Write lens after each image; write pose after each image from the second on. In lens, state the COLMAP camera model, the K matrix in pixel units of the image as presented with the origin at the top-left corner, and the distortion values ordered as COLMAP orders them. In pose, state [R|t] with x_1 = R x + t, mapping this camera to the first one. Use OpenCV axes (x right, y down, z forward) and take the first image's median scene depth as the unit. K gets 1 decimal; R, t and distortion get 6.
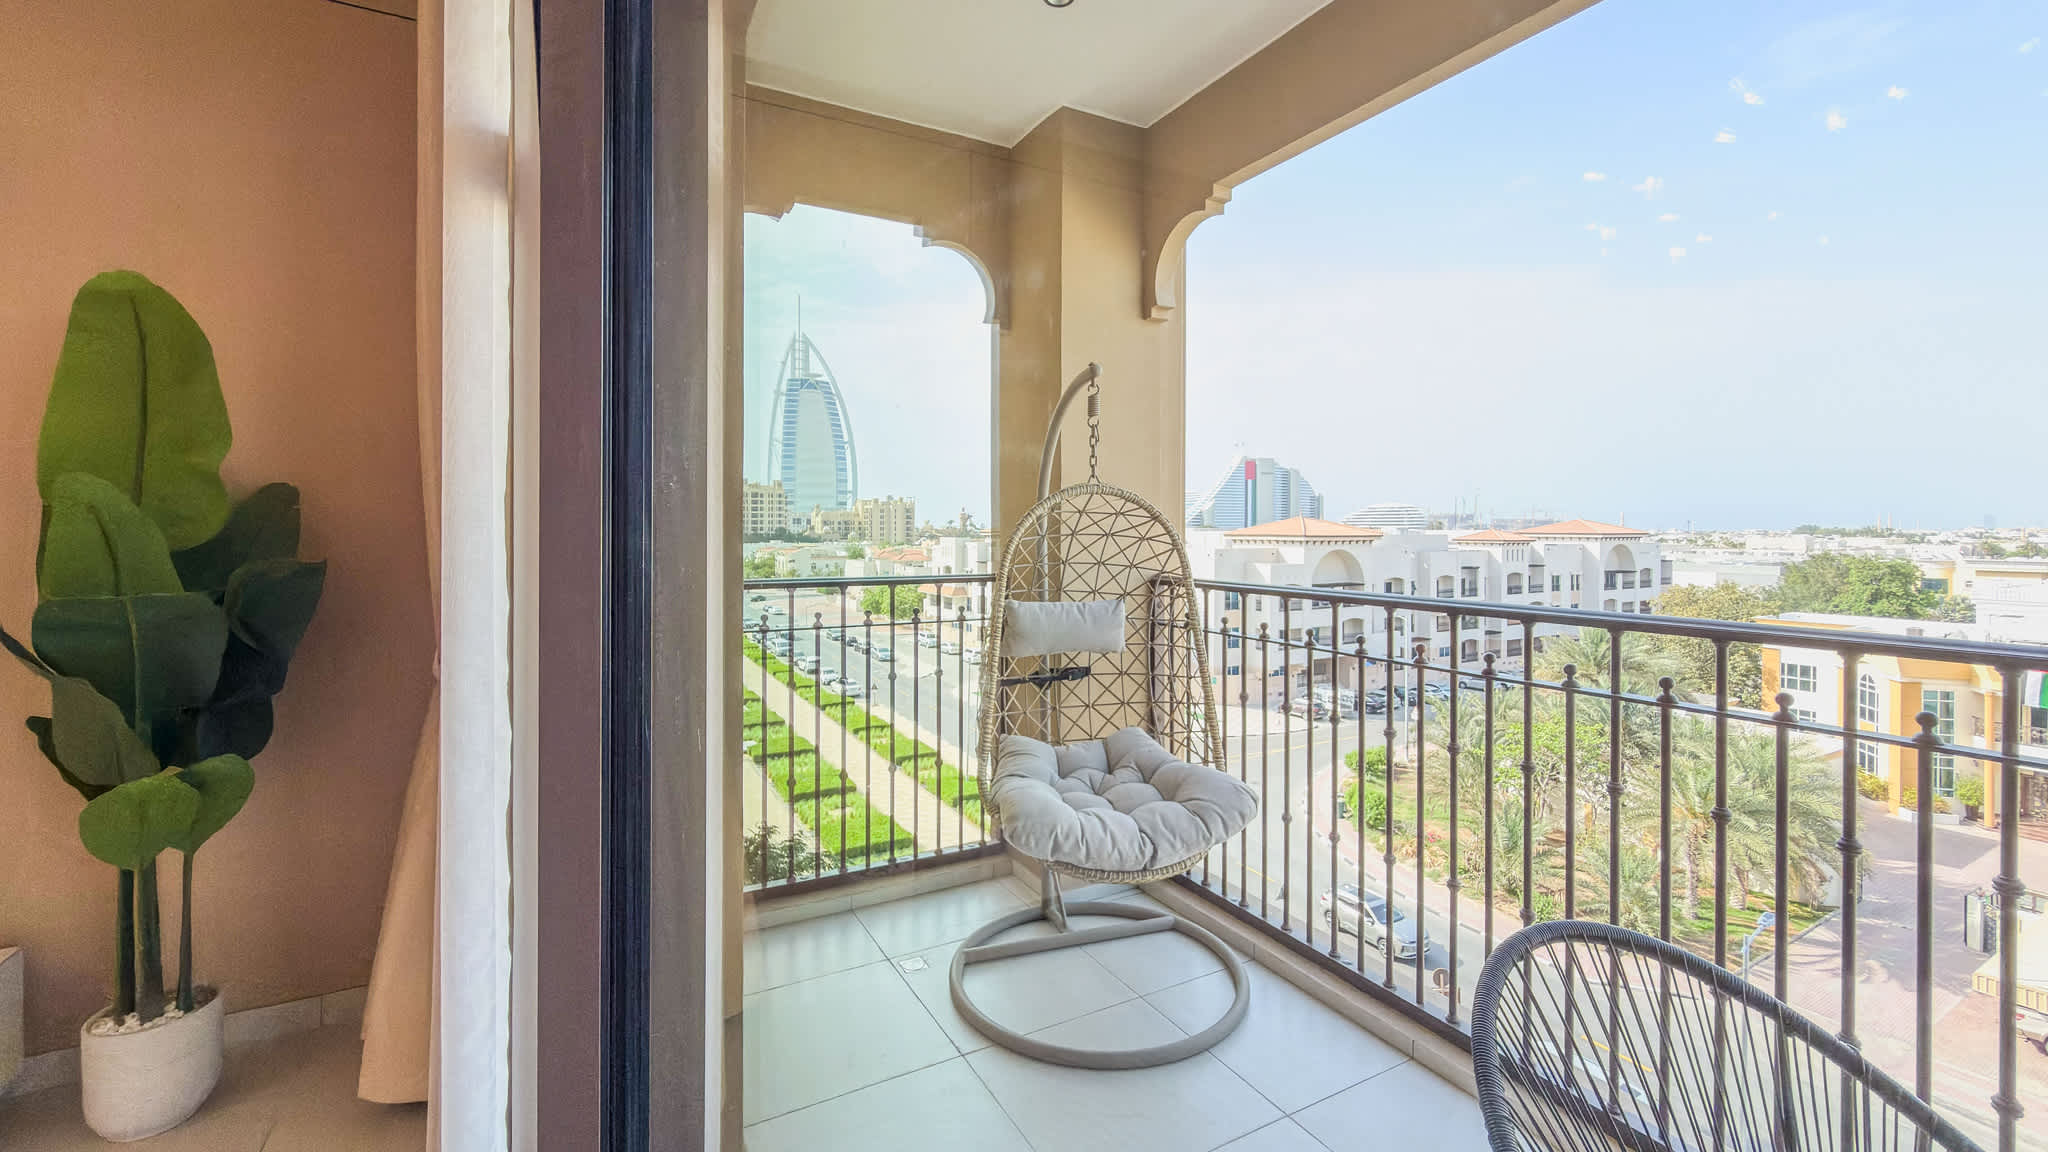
lens RADIAL K [[982.7, 0, 516.4], [0, 982.7, 460.4], [0, 0, 1]] dist [0.000724, 0.000534]
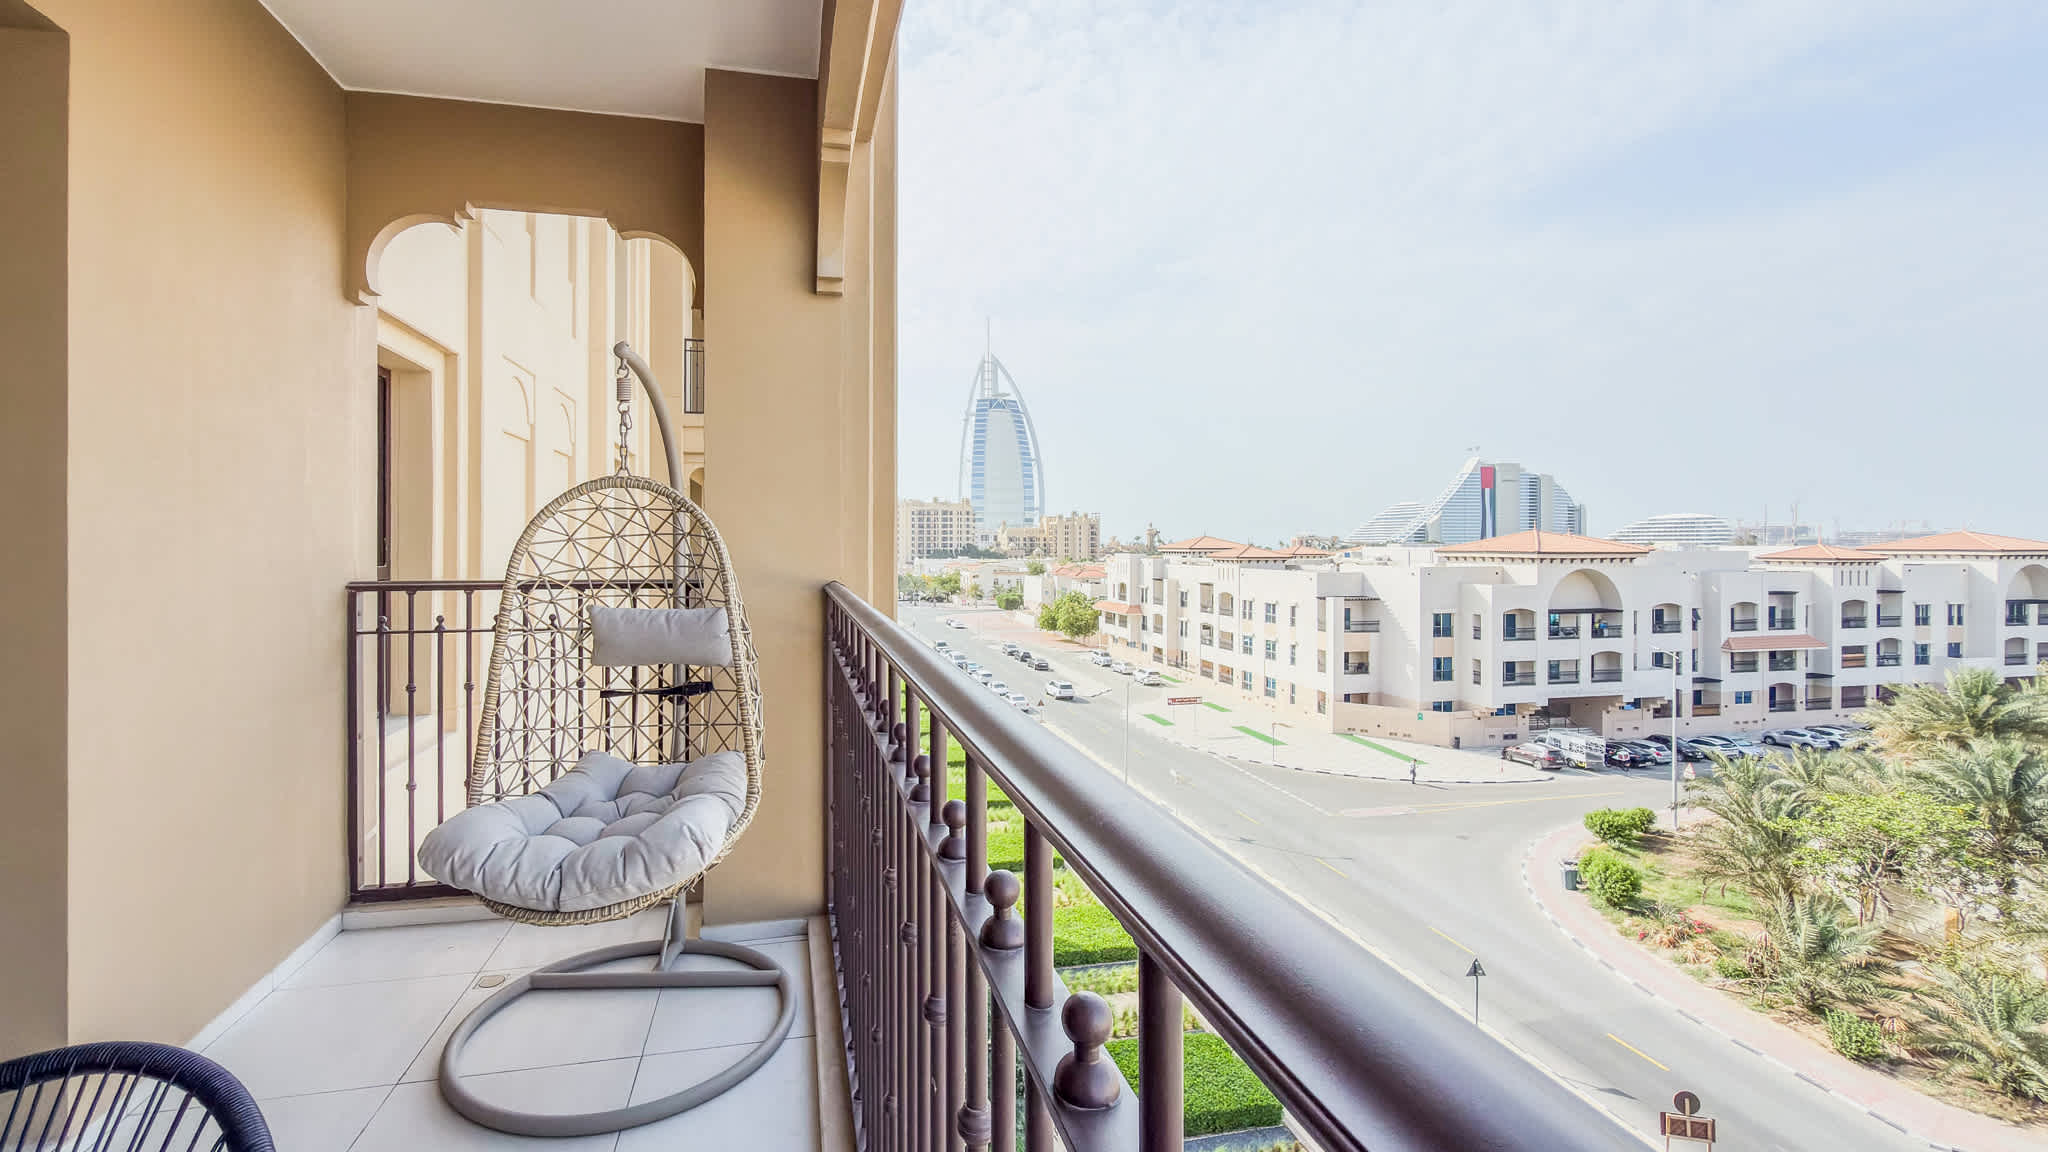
lens RADIAL K [[825.1, 0, 983.1], [0, 825.1, 499.6], [0, 0, 1]] dist [0.001264, -0.000022]
pose [[0.959132, -0.016549, -0.282475, 0.540674], [0.016209, 0.999862, -0.003540, 0.025667], [0.282494, -0.001184, 0.959268, 0.178071]]
